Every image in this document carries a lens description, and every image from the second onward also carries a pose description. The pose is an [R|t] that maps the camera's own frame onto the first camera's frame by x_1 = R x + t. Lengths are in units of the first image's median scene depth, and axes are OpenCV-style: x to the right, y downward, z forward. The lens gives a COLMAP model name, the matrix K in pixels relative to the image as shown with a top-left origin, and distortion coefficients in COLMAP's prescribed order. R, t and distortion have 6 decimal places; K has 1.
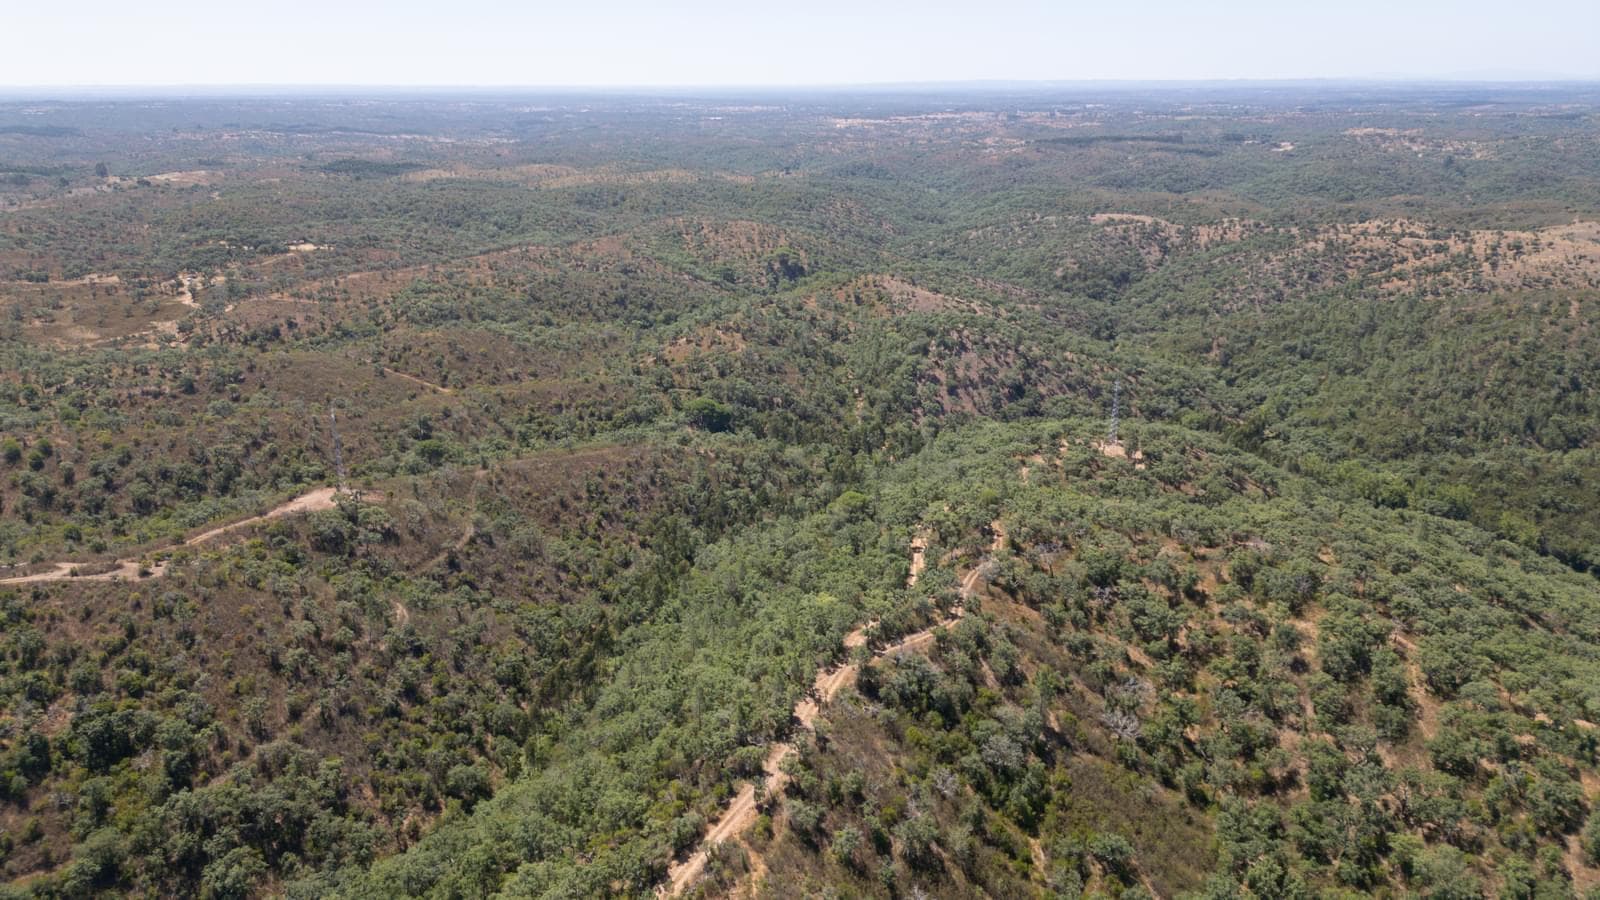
lens RADIAL K [[1116.3, 0, 800.6], [0, 1116.3, 447.3], [0, 0, 1]] dist [0.073478, -0.070791]
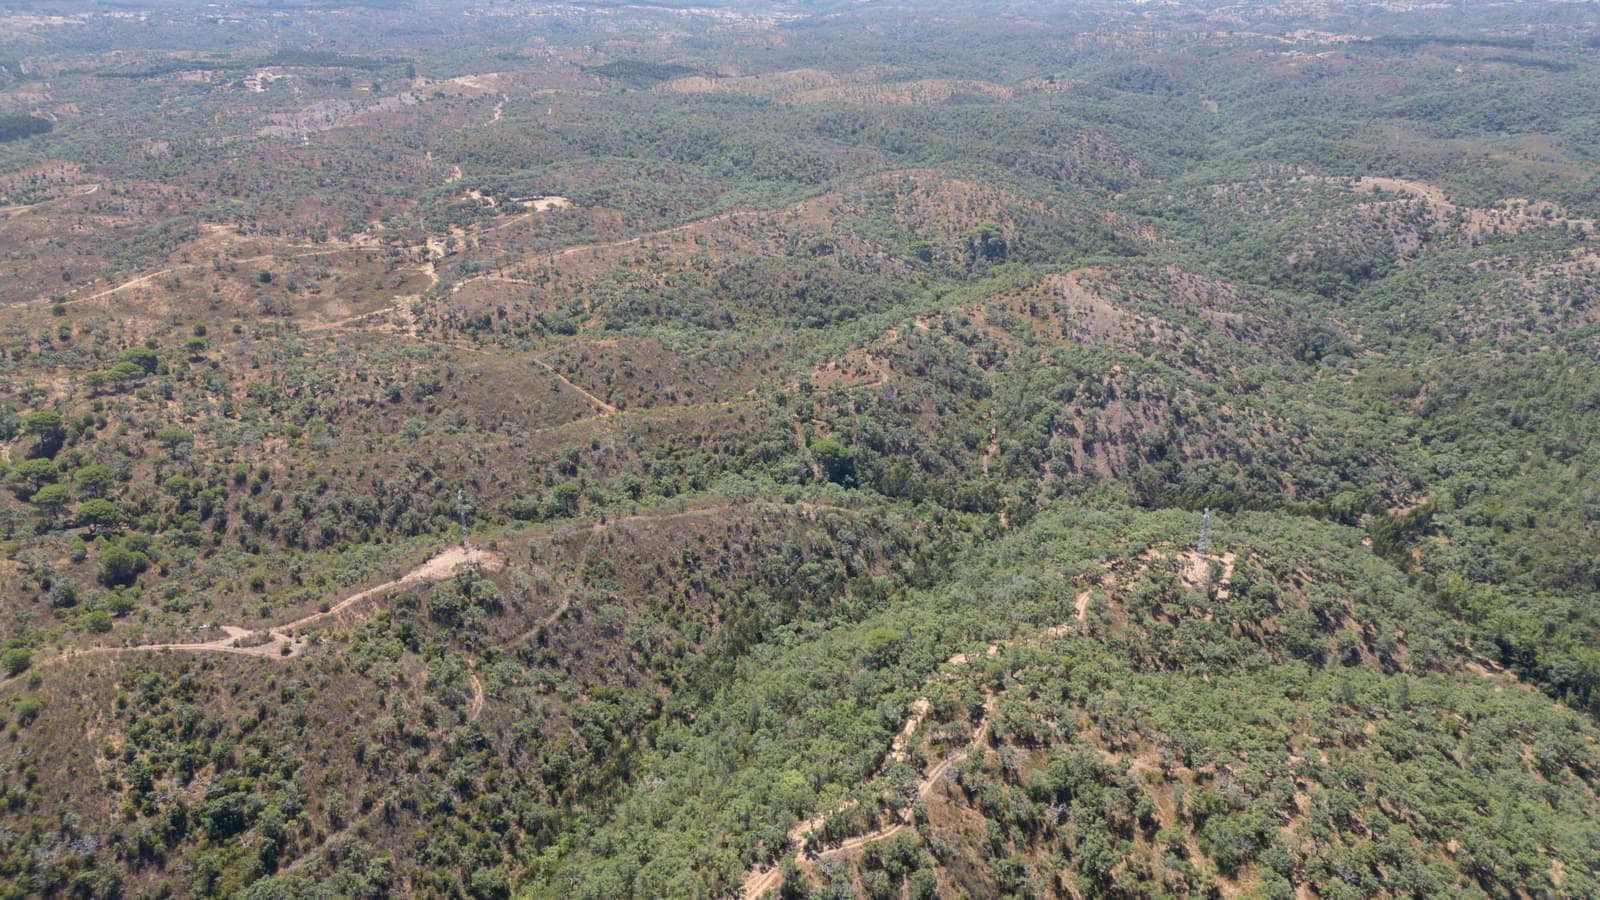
lens RADIAL K [[1116.3, 0, 800.6], [0, 1116.3, 447.3], [0, 0, 1]] dist [0.073478, -0.070791]
pose [[0.968467, 0.104955, -0.225957, 0.167108], [-0.077943, 0.989048, 0.125336, -0.225229], [0.236637, -0.103772, 0.966041, -0.035538]]
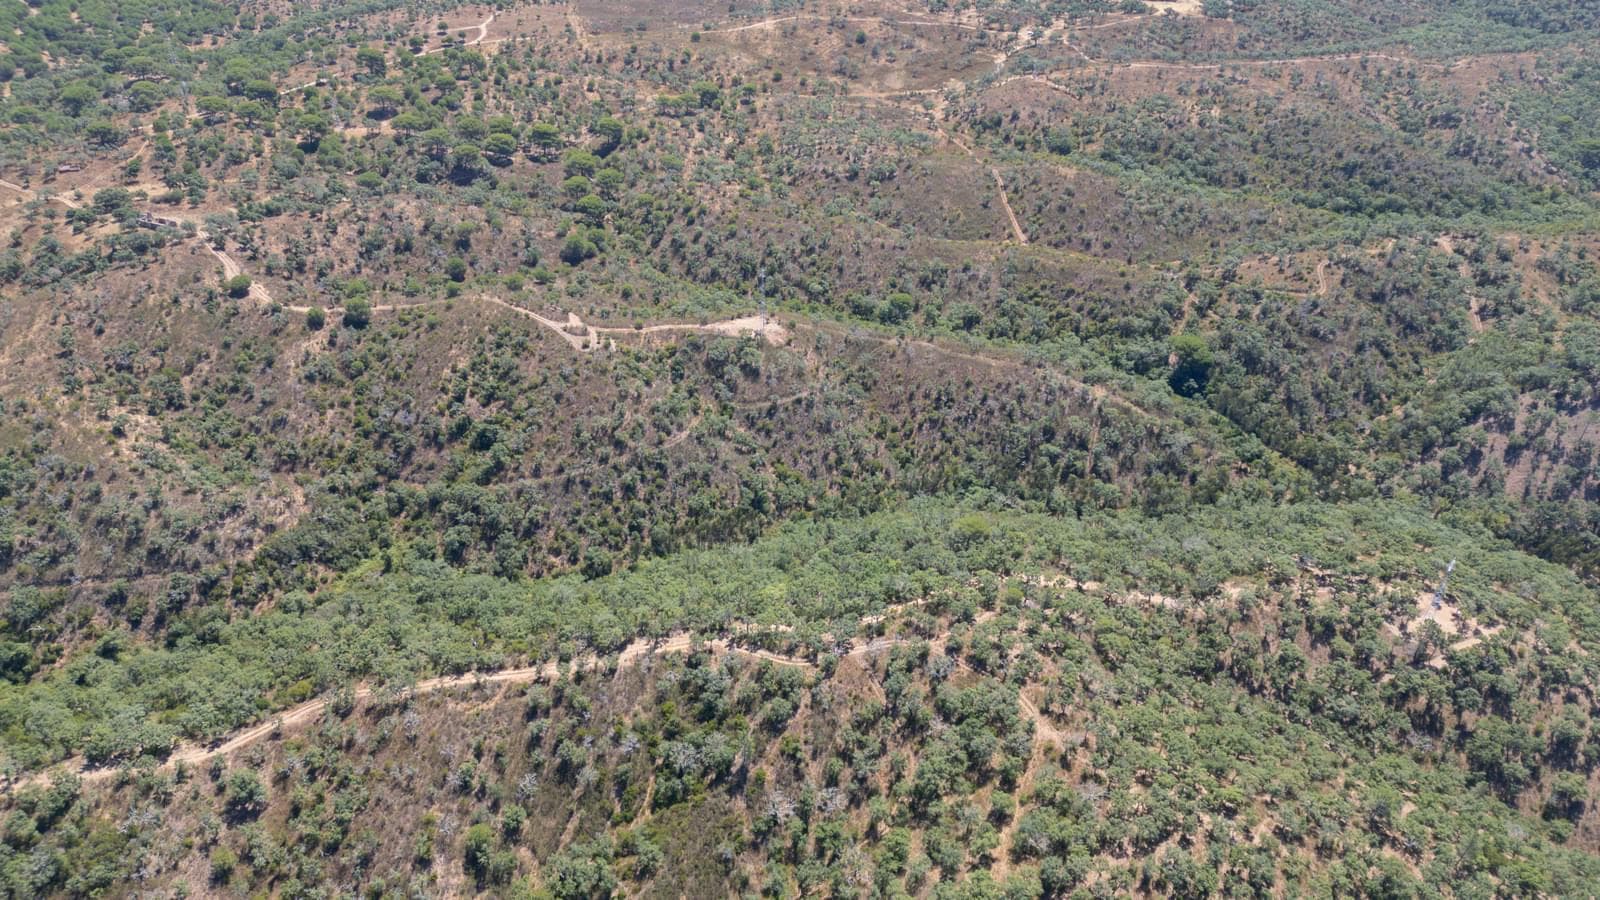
lens RADIAL K [[1111.6, 0, 802.5], [0, 1111.6, 451.6], [0, 0, 1]] dist [0.087341, -0.096317]
pose [[0.575928, 0.482384, -0.660009, 0.551436], [-0.254877, 0.873062, 0.415693, -0.372801], [0.776753, -0.071188, 0.625770, 0.150602]]
